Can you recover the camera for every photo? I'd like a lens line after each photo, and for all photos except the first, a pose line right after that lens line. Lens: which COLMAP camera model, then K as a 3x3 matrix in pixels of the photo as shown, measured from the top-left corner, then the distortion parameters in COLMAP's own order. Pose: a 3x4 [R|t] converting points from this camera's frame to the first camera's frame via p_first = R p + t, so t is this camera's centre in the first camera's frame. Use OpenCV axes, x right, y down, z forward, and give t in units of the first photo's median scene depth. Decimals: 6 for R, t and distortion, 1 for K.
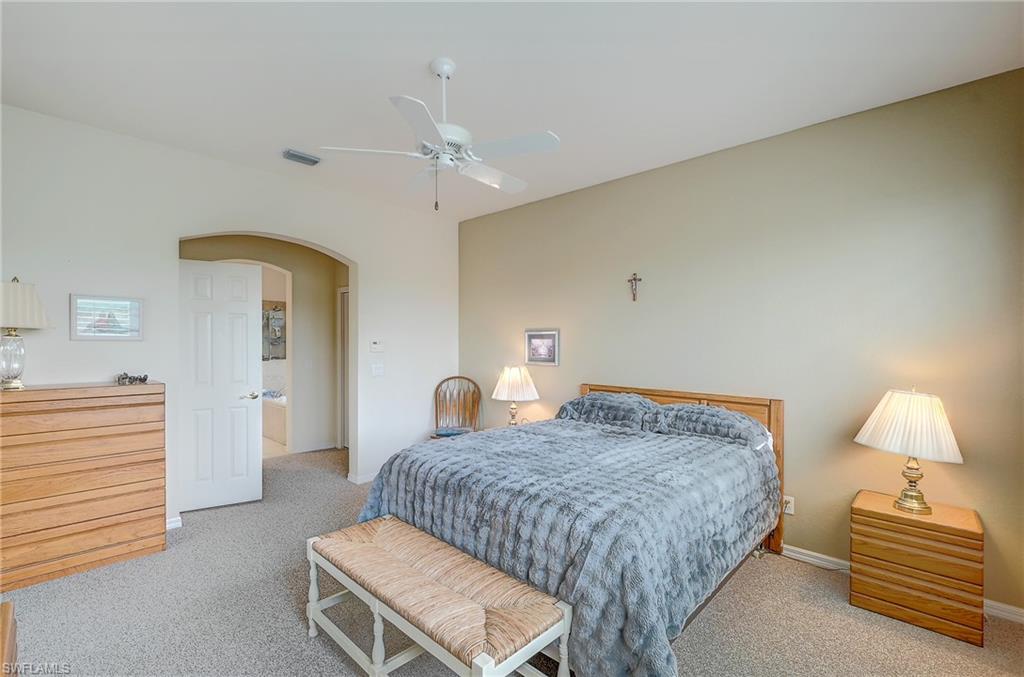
lens RADIAL K [[447.8, 0, 508.9], [0, 447.8, 342.8], [0, 0, 1]] dist [-0.001732, -0.000462]
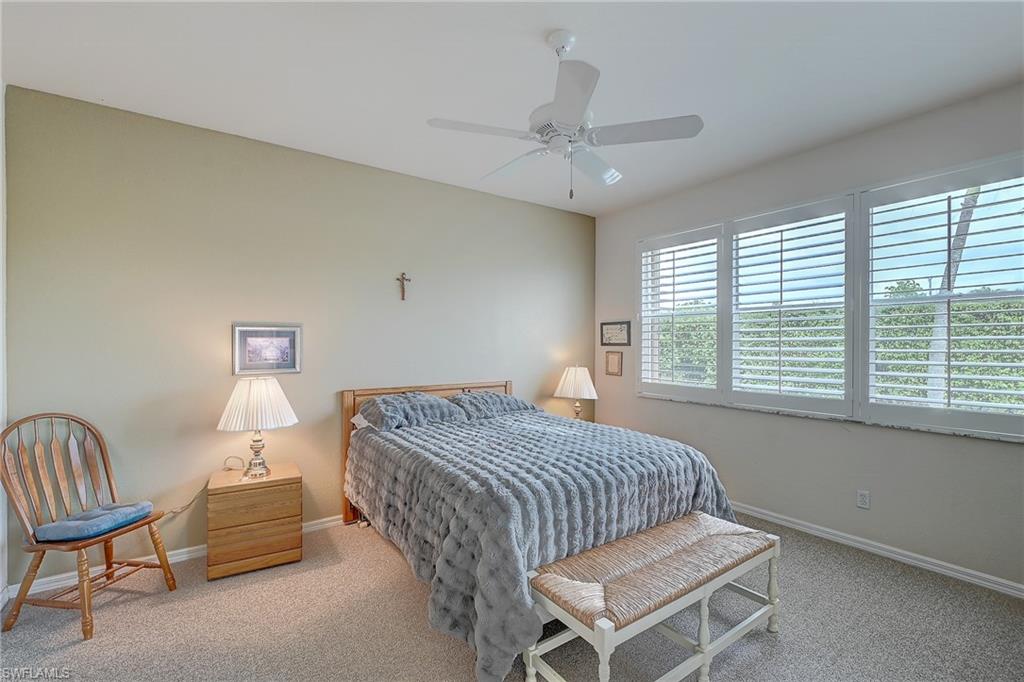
lens RADIAL K [[449.7, 0, 508.9], [0, 449.7, 348.5], [0, 0, 1]] dist [-0.000569, -0.000086]
pose [[0.213106, -0.029211, 0.976592, -0.544154], [-0.004383, 0.999514, 0.030853, -0.014690], [-0.977019, -0.010856, 0.212874, 0.458099]]
